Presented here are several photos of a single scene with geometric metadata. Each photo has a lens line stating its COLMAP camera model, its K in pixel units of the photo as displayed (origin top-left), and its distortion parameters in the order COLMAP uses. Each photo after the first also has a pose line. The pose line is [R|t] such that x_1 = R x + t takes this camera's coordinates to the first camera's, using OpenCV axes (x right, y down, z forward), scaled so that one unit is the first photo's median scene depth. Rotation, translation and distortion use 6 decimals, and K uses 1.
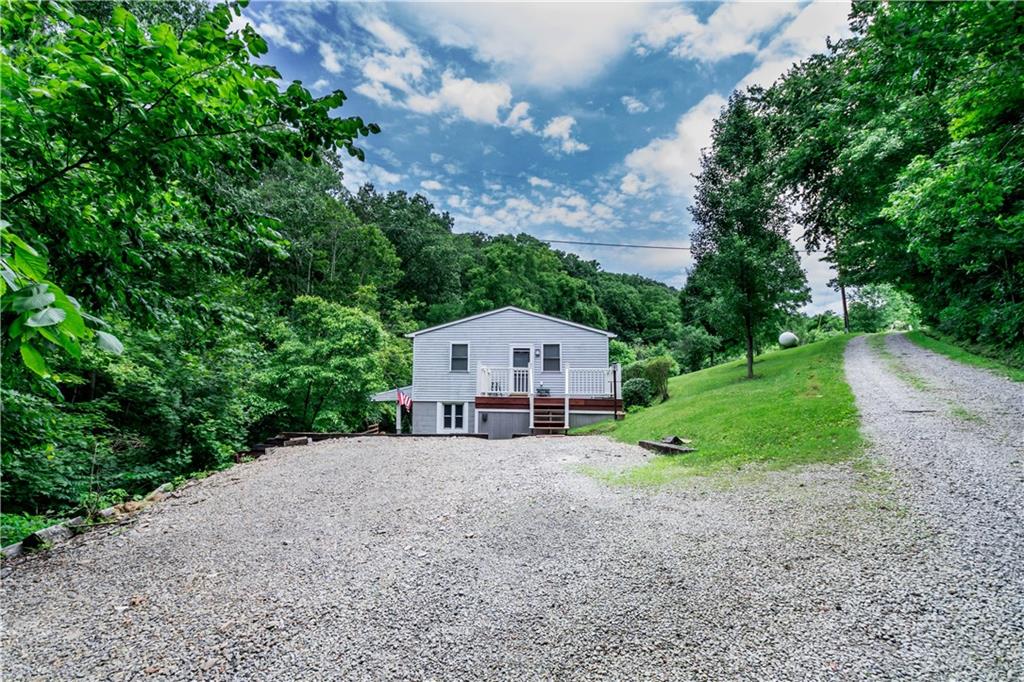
lens RADIAL K [[488.8, 0, 504.6], [0, 488.8, 353.2], [0, 0, 1]] dist [0.000241, 0.000979]
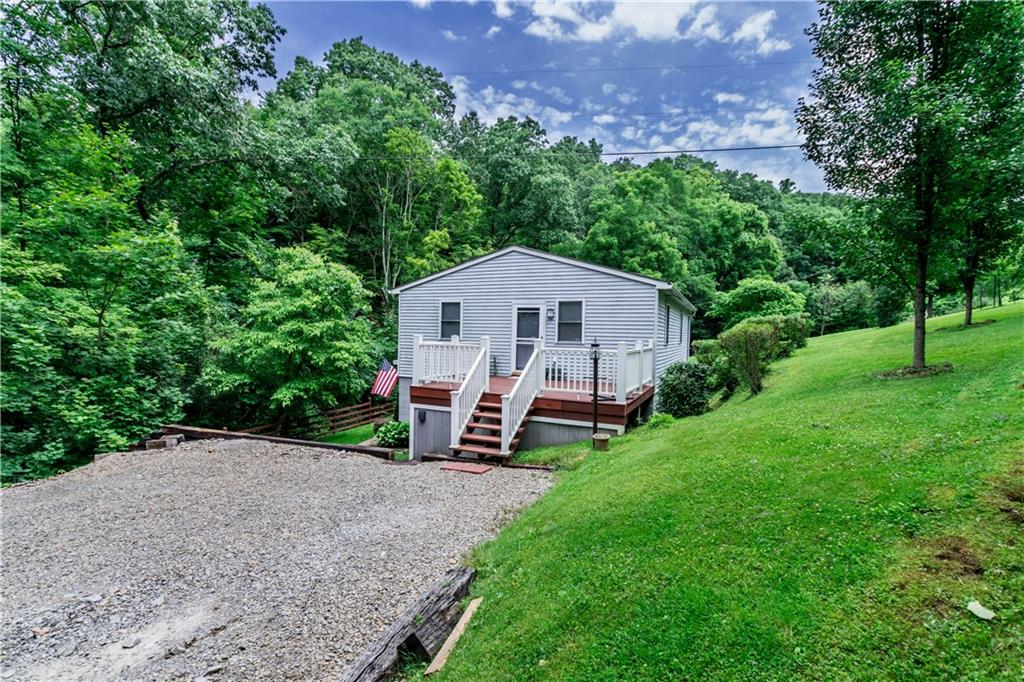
lens RADIAL K [[465.1, 0, 512.0], [0, 465.1, 341.0], [0, 0, 1]] dist [-0.004780, 0.000159]
pose [[0.932080, 0.022294, -0.361565, 0.235462], [0.015567, 0.994717, 0.101463, -0.028442], [0.361917, -0.100200, 0.926810, 0.378013]]
